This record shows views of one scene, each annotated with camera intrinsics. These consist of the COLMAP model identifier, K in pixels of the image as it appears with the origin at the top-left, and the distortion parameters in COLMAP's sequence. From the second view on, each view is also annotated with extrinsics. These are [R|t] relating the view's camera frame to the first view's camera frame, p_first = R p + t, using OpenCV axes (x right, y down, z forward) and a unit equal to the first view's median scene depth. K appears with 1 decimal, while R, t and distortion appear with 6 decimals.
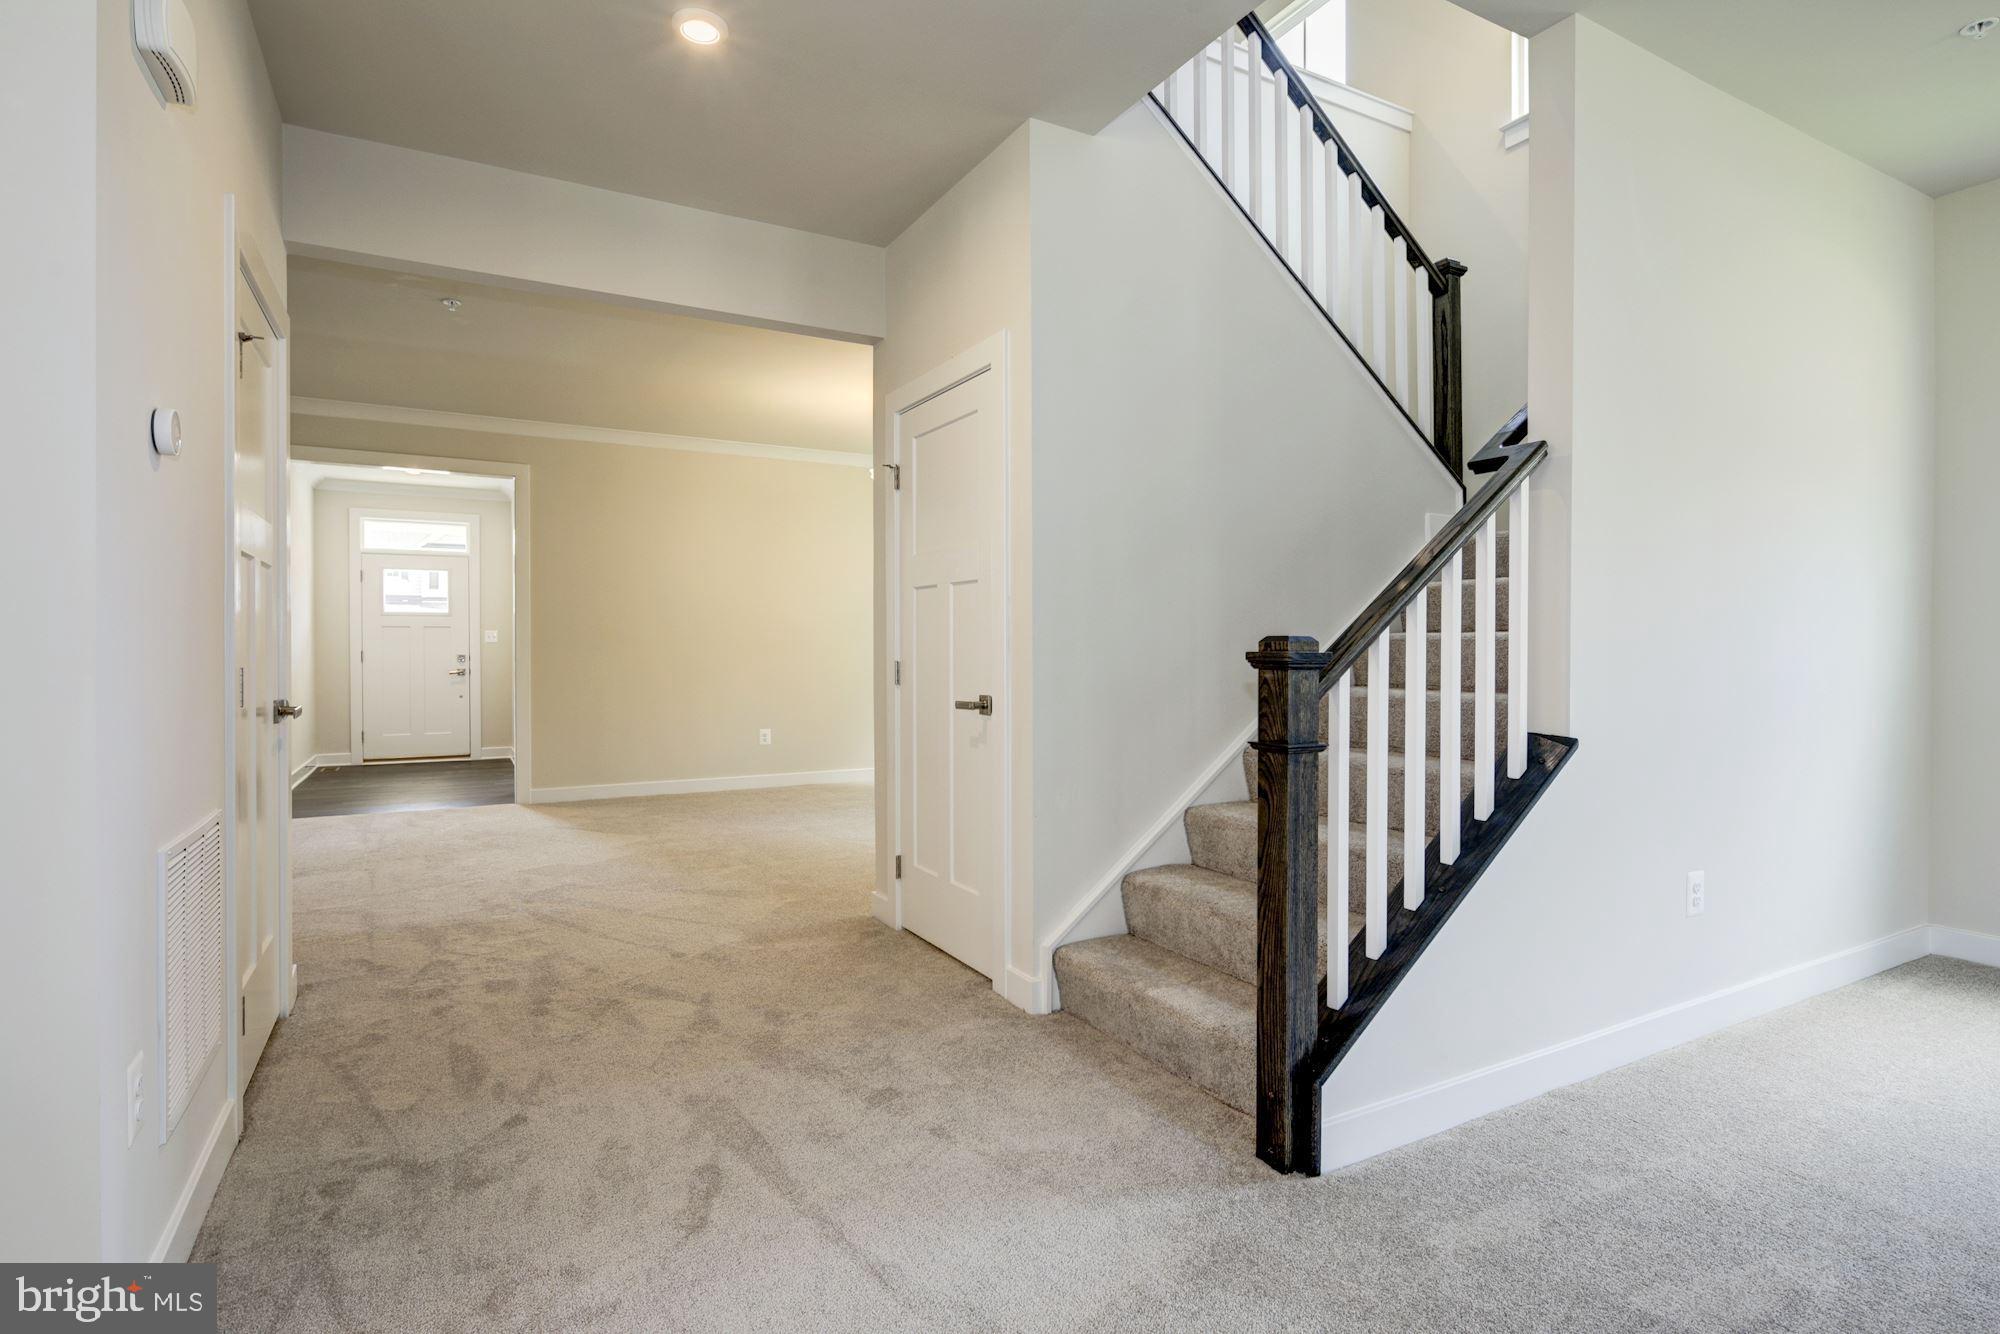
lens RADIAL K [[991.7, 0, 1001.3], [0, 991.7, 665.1], [0, 0, 1]] dist [-0.000851, -0.000227]
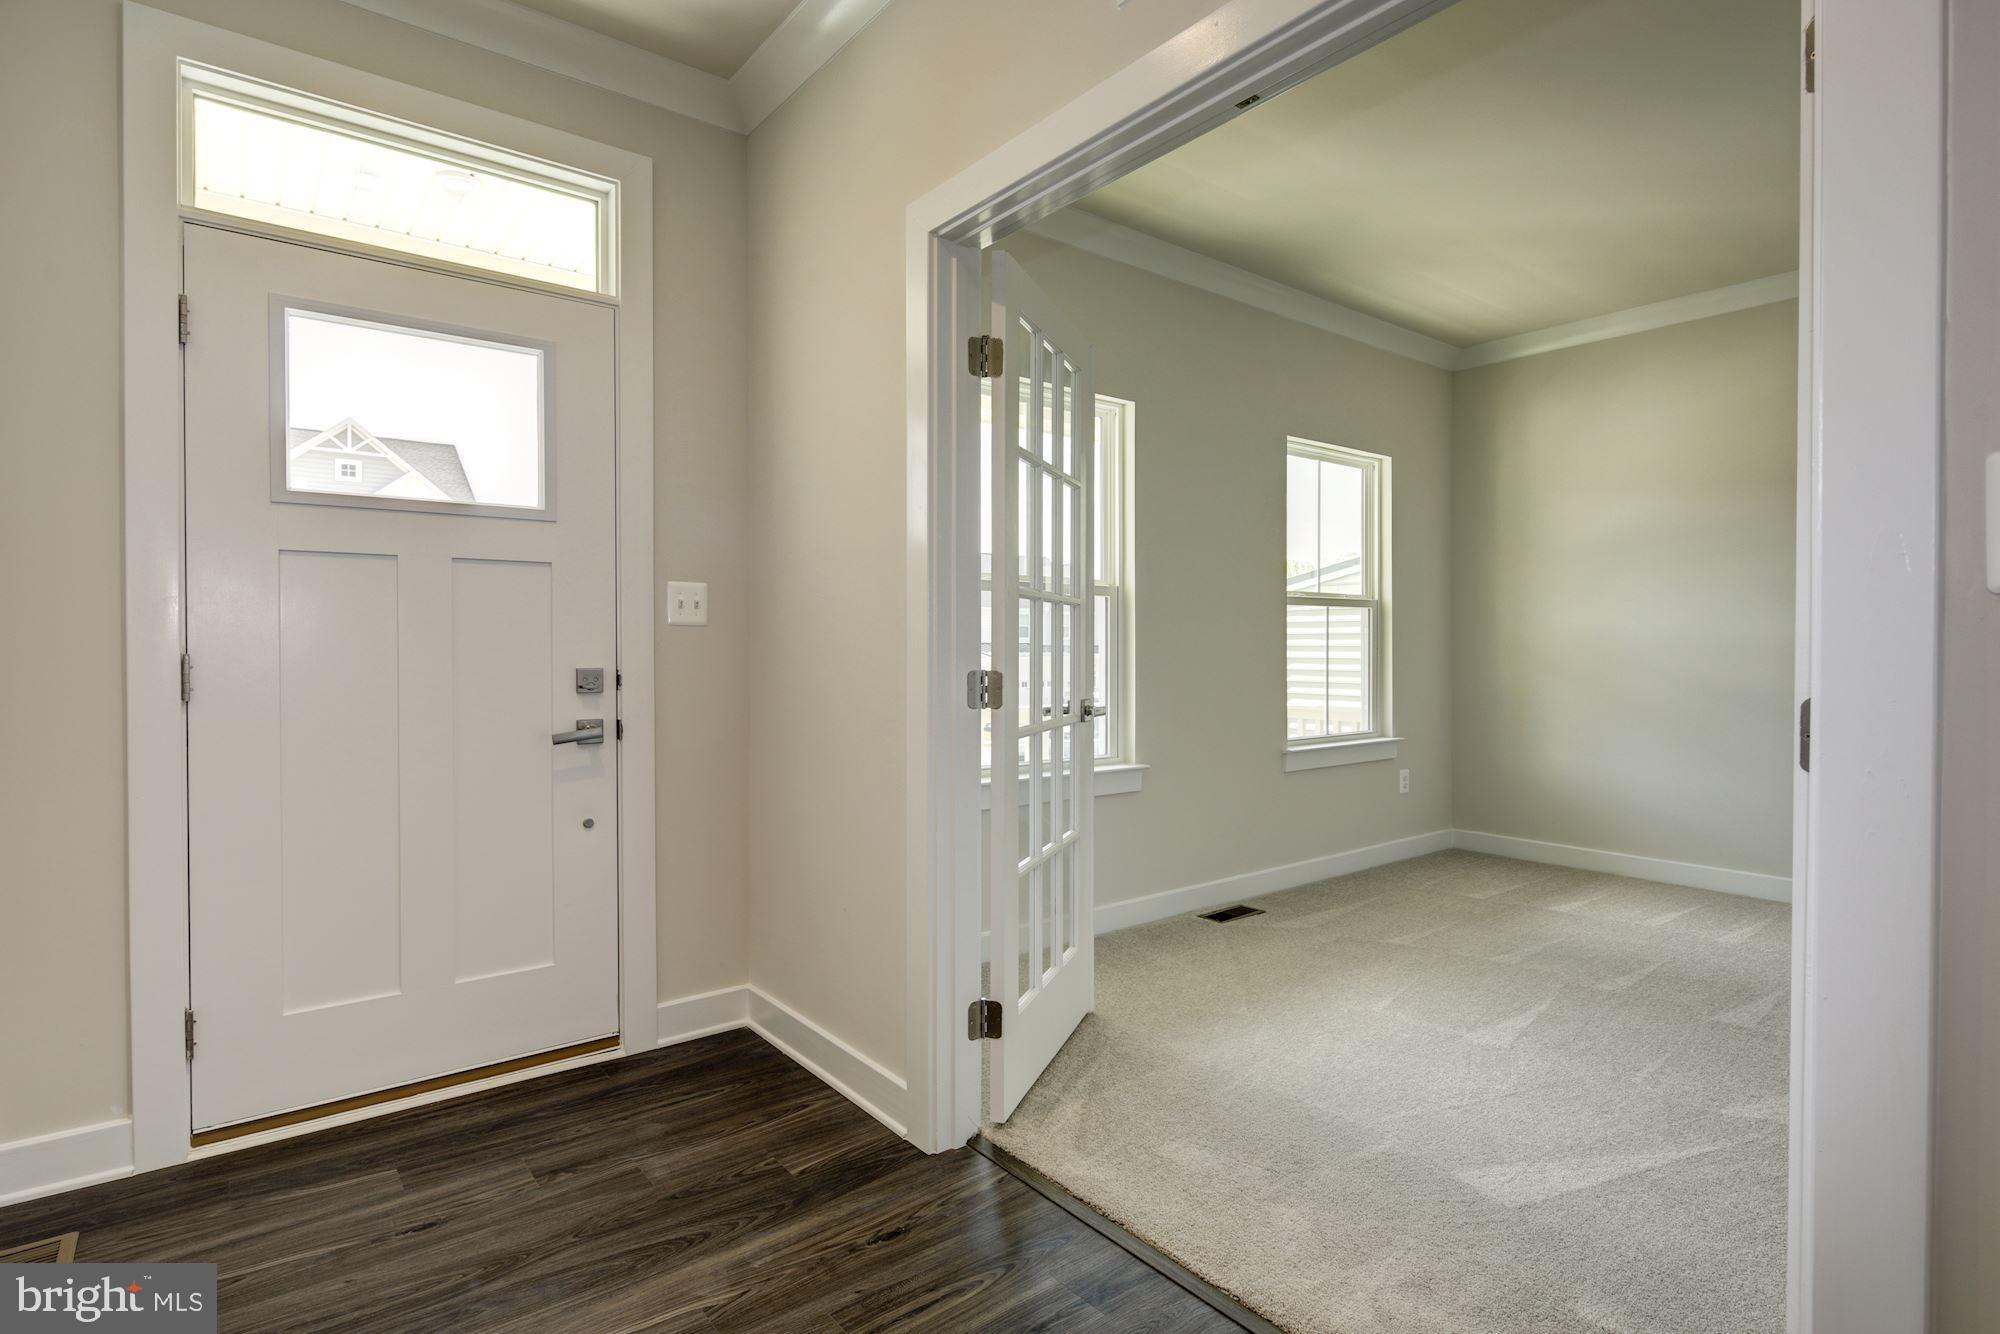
lens RADIAL K [[991.7, 0, 995.7], [0, 991.7, 657.4], [0, 0, 1]] dist [-0.000851, -0.000227]
pose [[0.990893, -0.001332, 0.134643, -0.471293], [0.001721, 0.999995, -0.002773, -0.012590], [-0.134638, 0.002979, 0.990890, 0.718524]]
